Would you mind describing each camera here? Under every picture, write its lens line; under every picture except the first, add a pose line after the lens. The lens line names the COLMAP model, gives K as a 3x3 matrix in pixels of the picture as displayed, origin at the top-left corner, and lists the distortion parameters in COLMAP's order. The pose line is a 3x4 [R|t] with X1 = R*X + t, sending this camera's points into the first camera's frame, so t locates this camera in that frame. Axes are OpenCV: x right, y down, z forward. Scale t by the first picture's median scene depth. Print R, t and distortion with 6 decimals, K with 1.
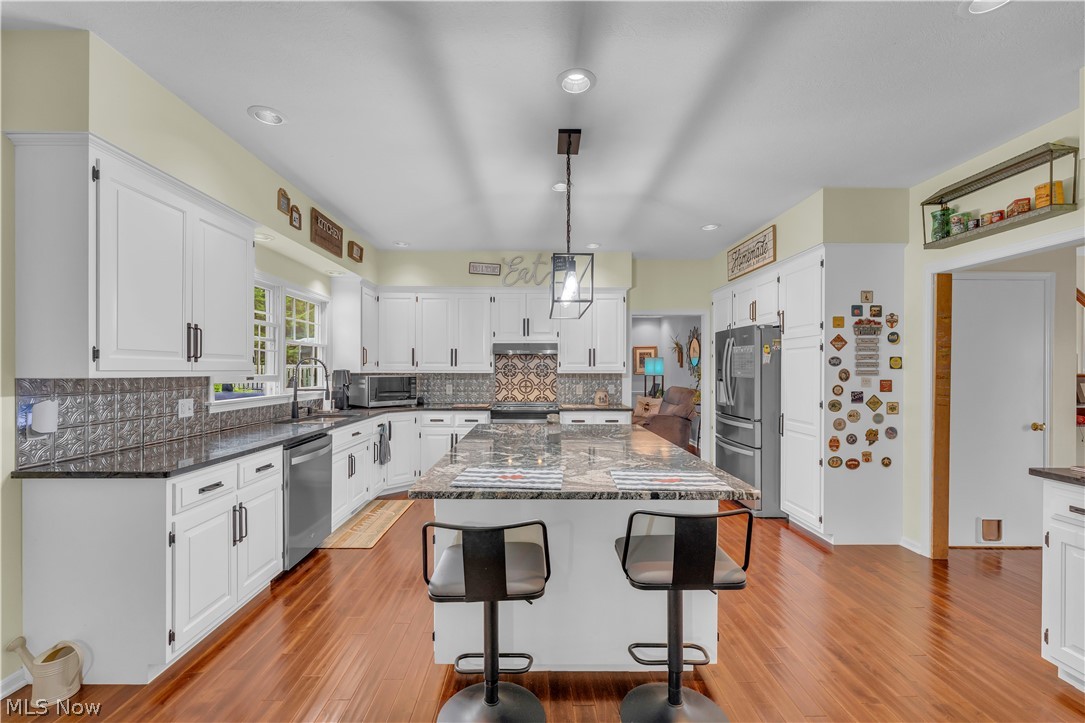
lens RADIAL K [[440.7, 0, 535.9], [0, 440.7, 368.7], [0, 0, 1]] dist [0.000624, -0.000430]
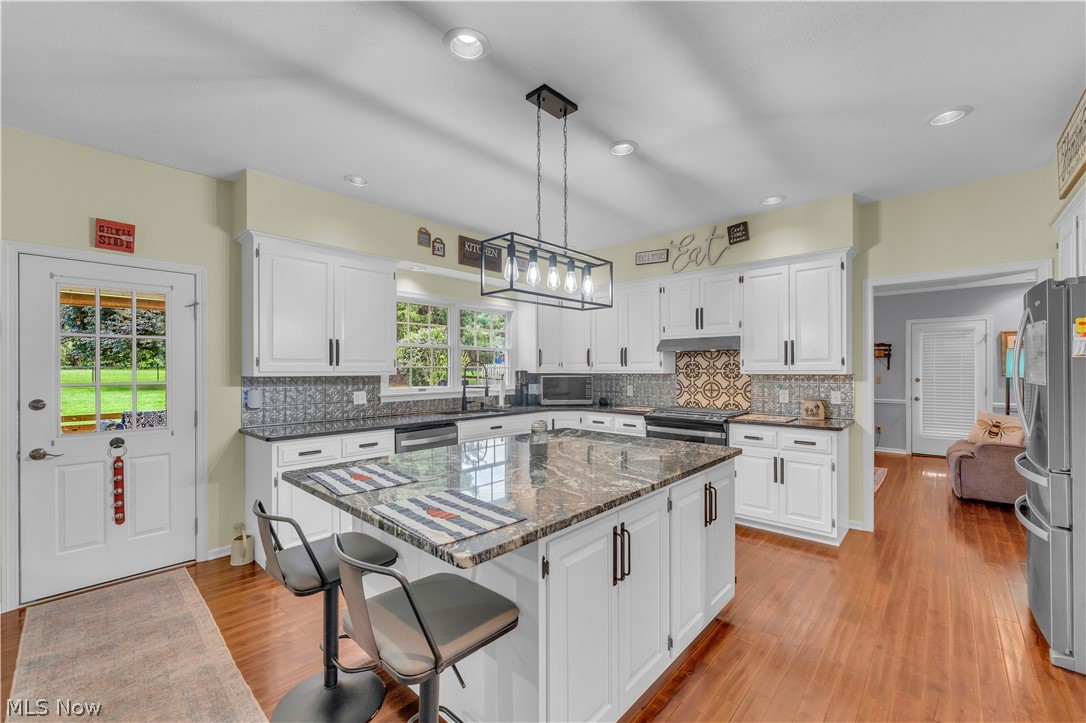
lens RADIAL K [[441.7, 0, 535.5], [0, 441.7, 368.4], [0, 0, 1]] dist [-0.000447, -0.000098]
pose [[0.730045, -0.004761, -0.683383, 0.347001], [0.004936, 0.999986, -0.001695, -0.000433], [0.683382, -0.002136, 0.730058, 0.196702]]
